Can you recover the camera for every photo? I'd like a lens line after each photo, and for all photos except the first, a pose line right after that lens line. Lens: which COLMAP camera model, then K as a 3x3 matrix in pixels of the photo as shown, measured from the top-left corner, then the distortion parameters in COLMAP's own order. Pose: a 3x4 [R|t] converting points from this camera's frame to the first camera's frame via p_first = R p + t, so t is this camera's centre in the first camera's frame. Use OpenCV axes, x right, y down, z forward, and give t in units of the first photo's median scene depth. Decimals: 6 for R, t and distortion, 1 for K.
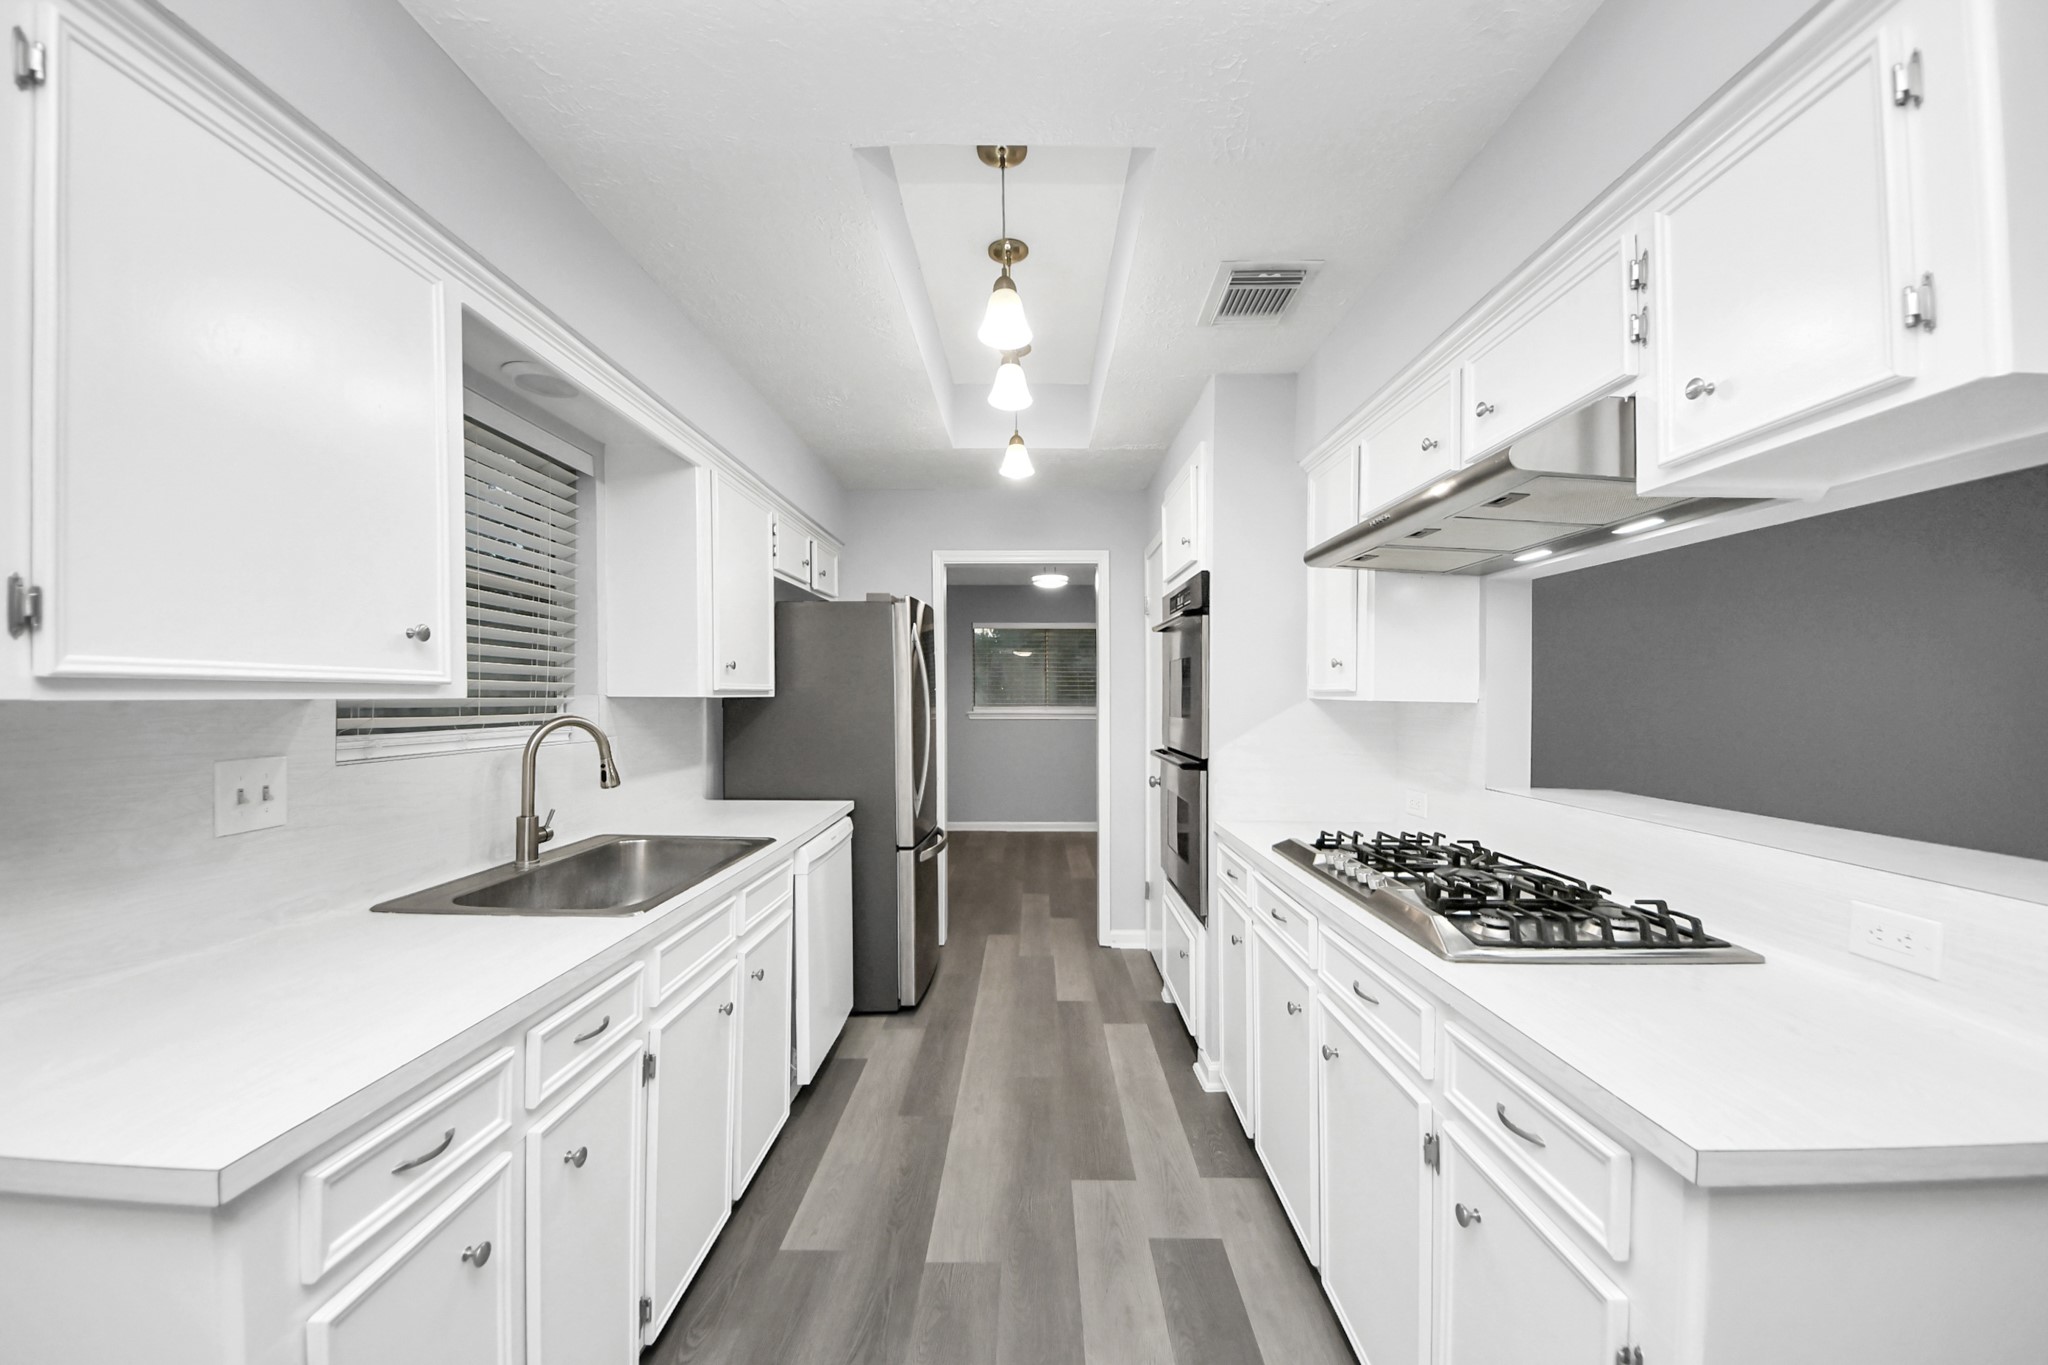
lens RADIAL K [[727.9, 0, 1039.2], [0, 727.9, 702.7], [0, 0, 1]] dist [0.049430, -0.000096]
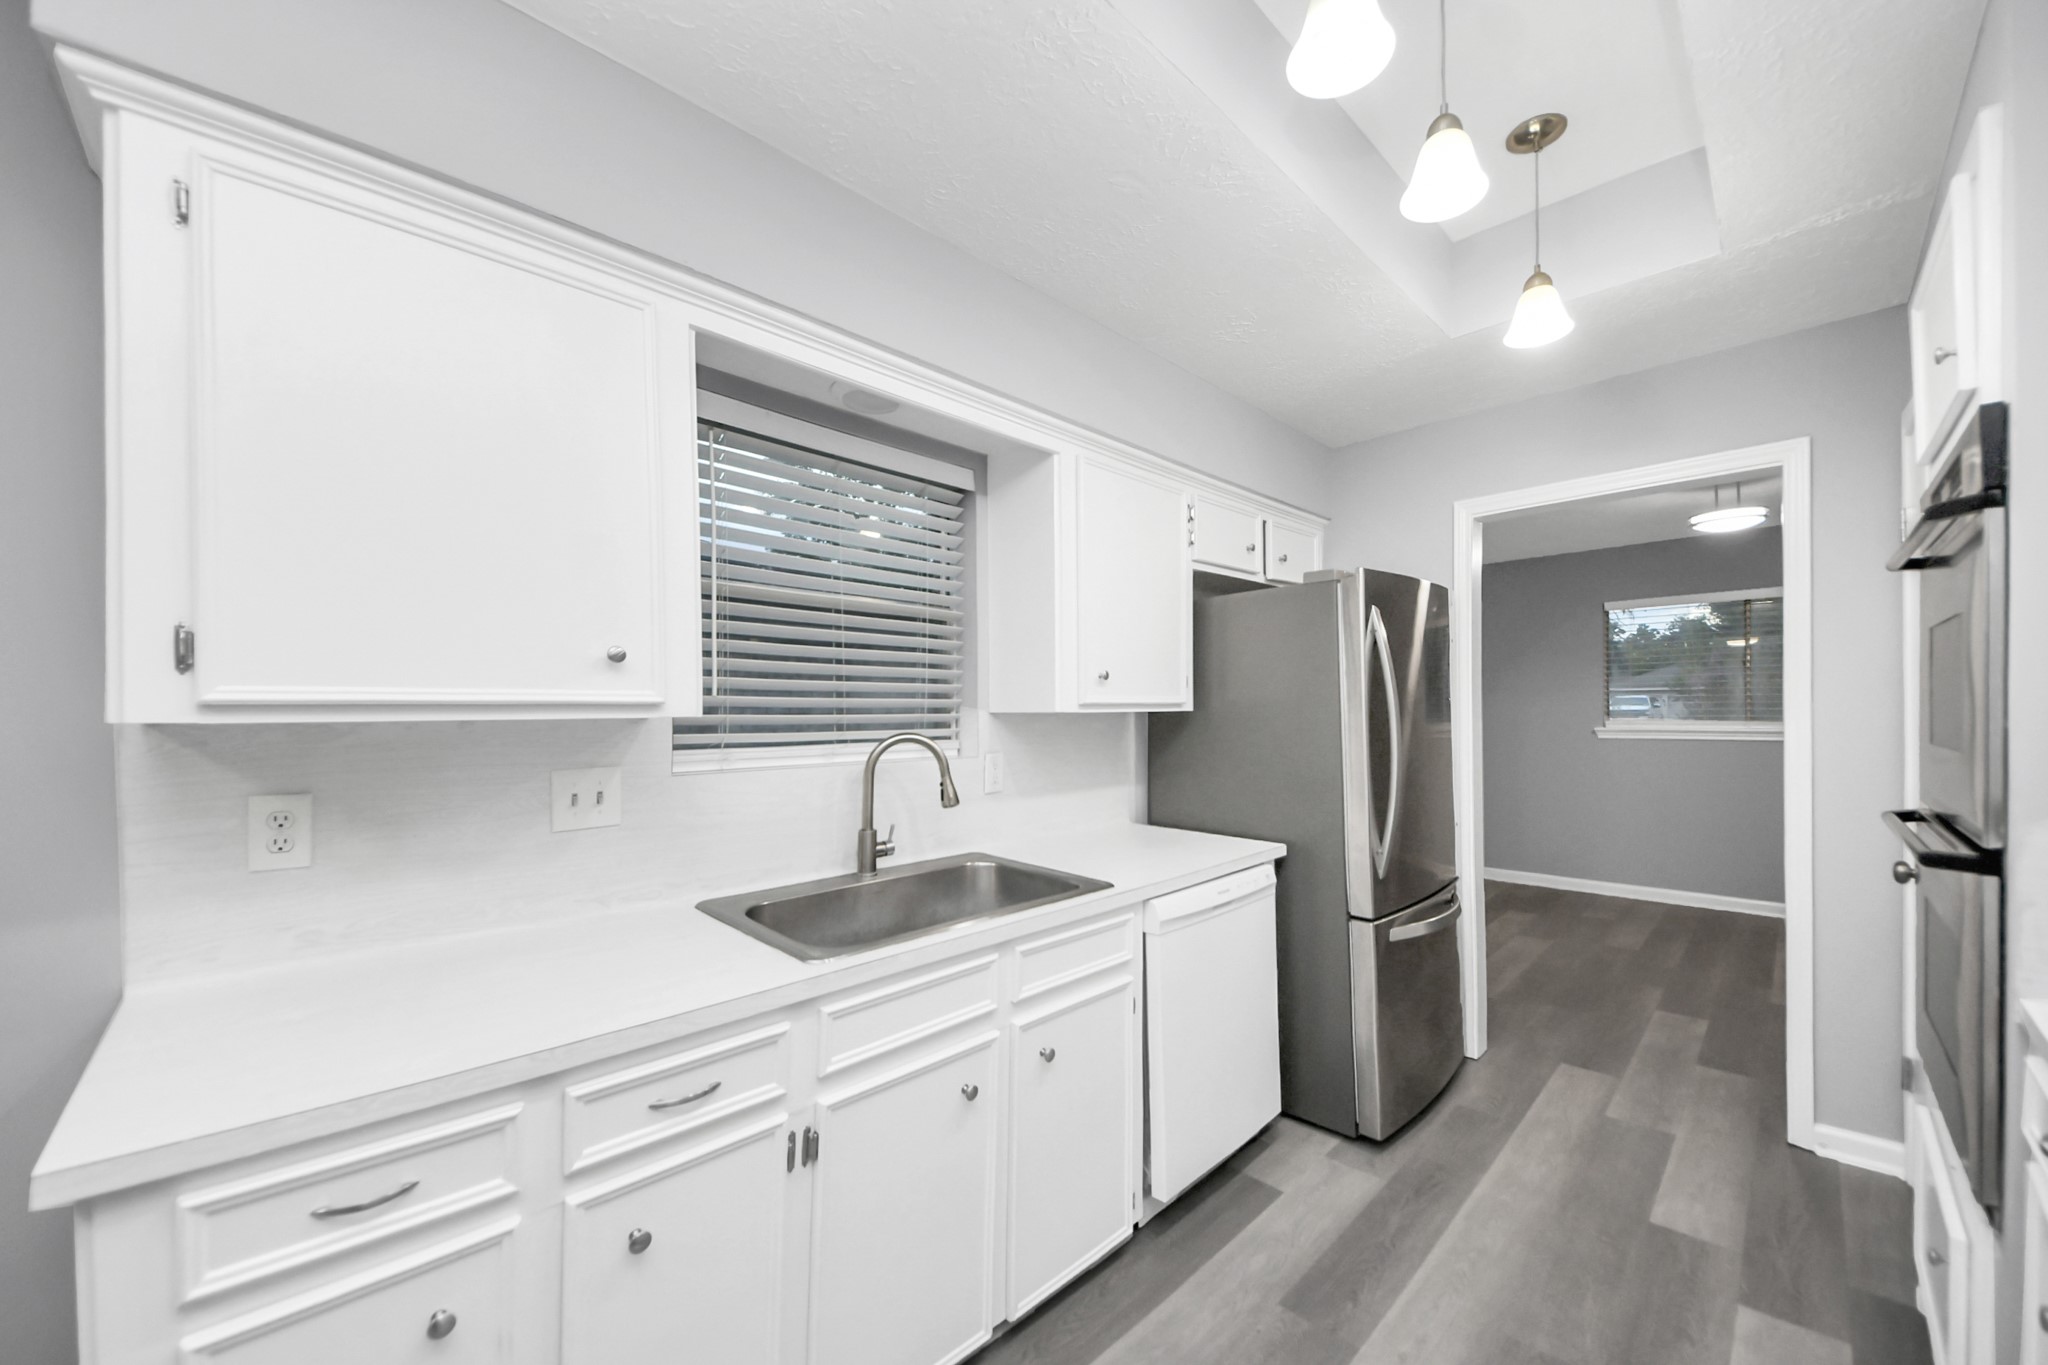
lens RADIAL K [[749.4, 0, 1060.9], [0, 749.4, 713.9], [0, 0, 1]] dist [0.000779, -0.000151]
pose [[0.708419, -0.007349, -0.705754, 0.153867], [0.005565, 0.999973, -0.004827, -0.001221], [0.705770, -0.000508, 0.708441, 0.312731]]
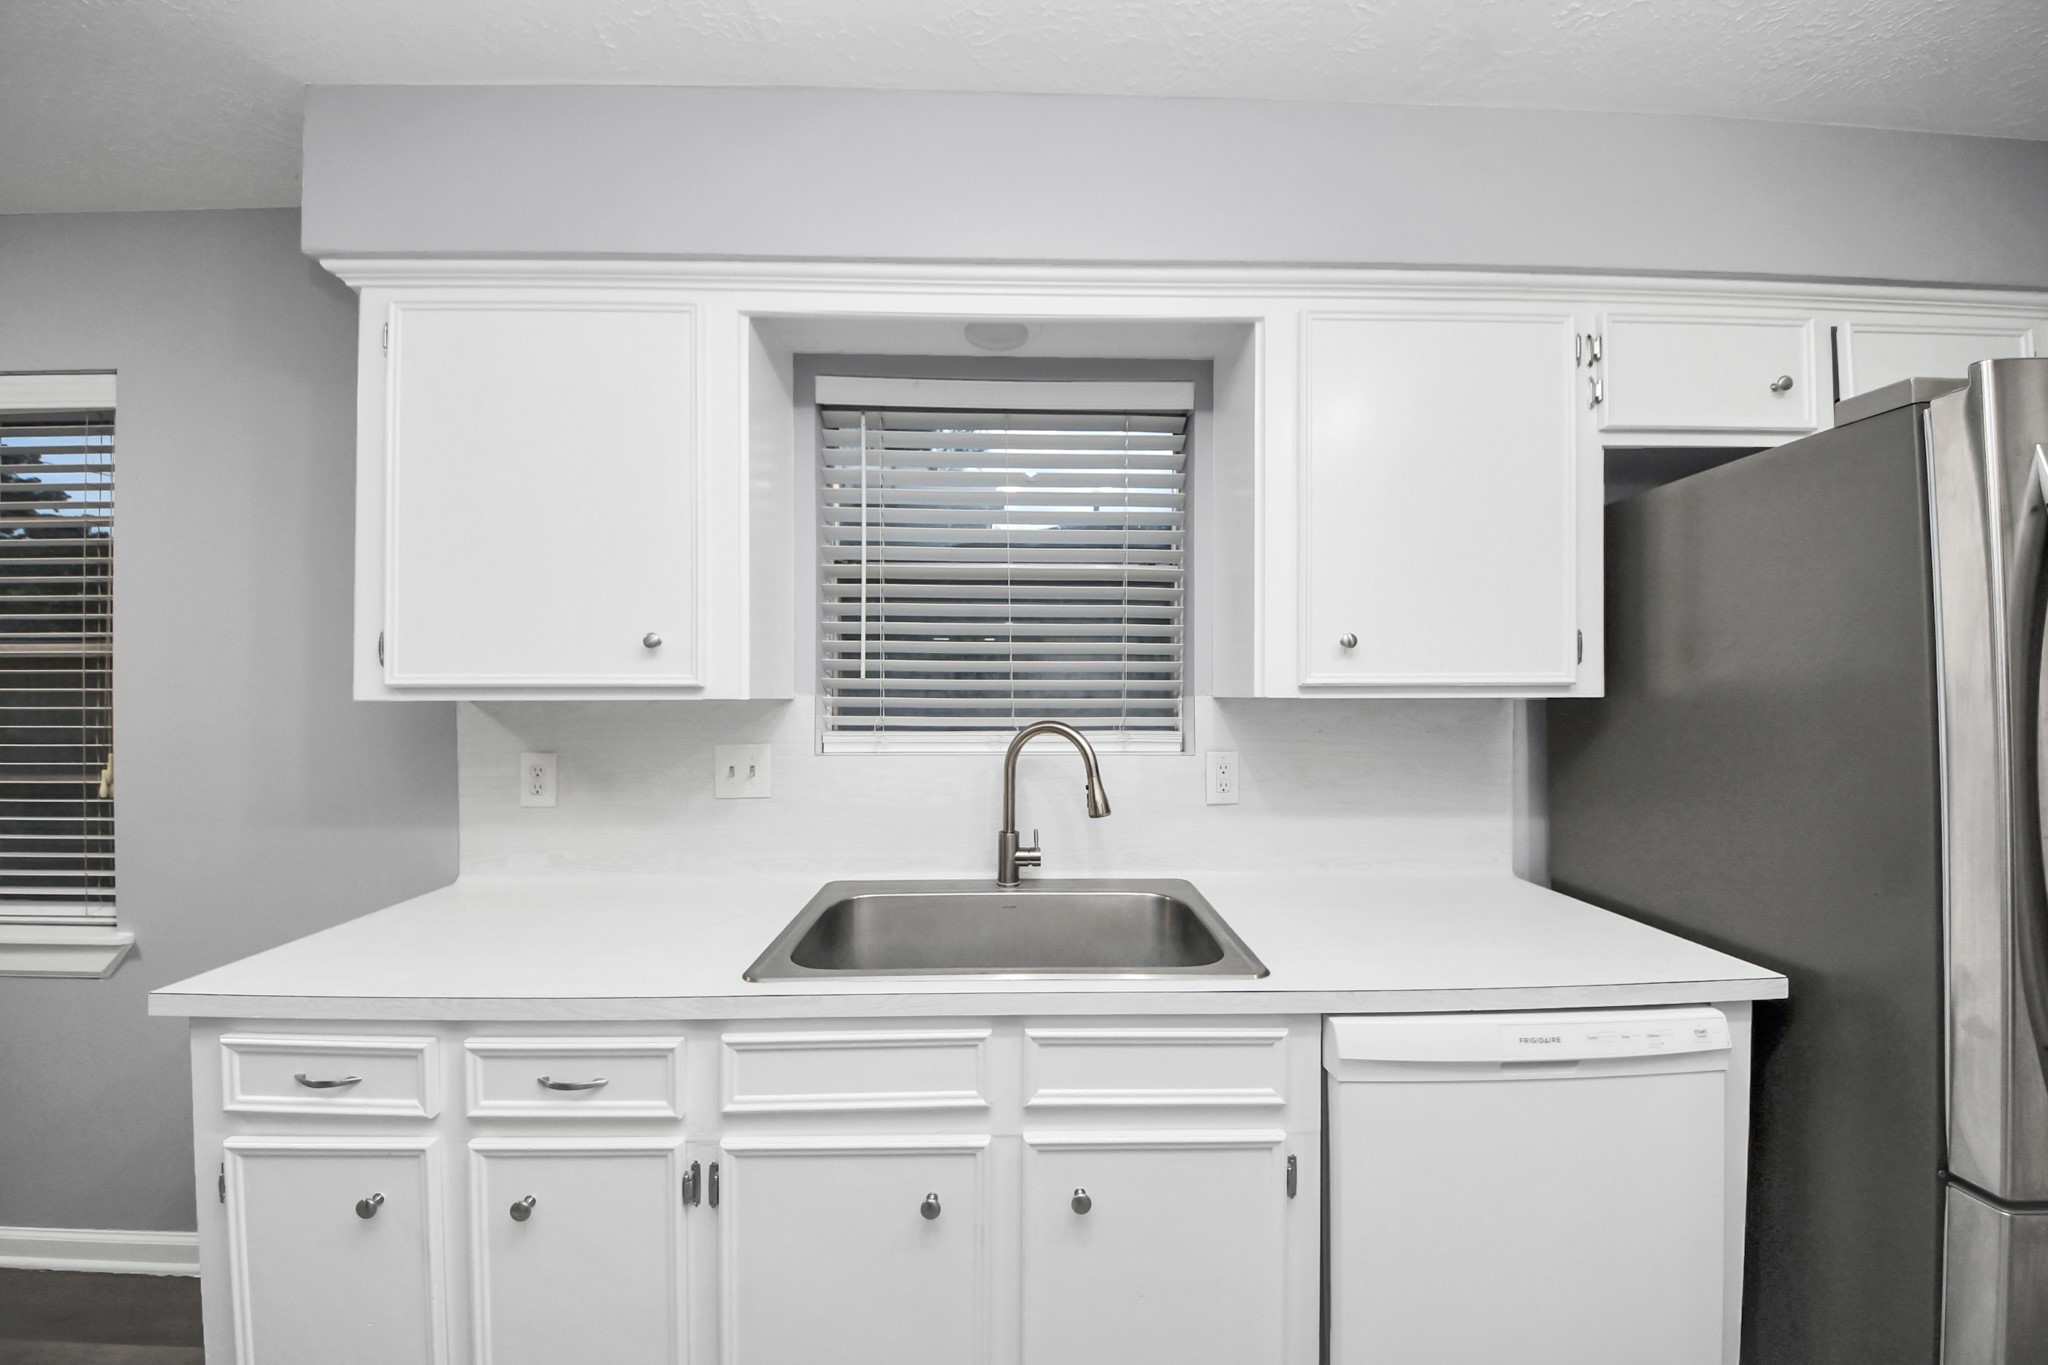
lens RADIAL K [[766.6, 0, 1014.2], [0, 766.6, 679.9], [0, 0, 1]] dist [0.045859, -0.027944]
pose [[0.021291, -0.025492, -0.999448, 0.149459], [-0.007770, 0.999640, -0.025662, -0.003644], [0.999743, 0.008312, 0.021085, 0.673128]]
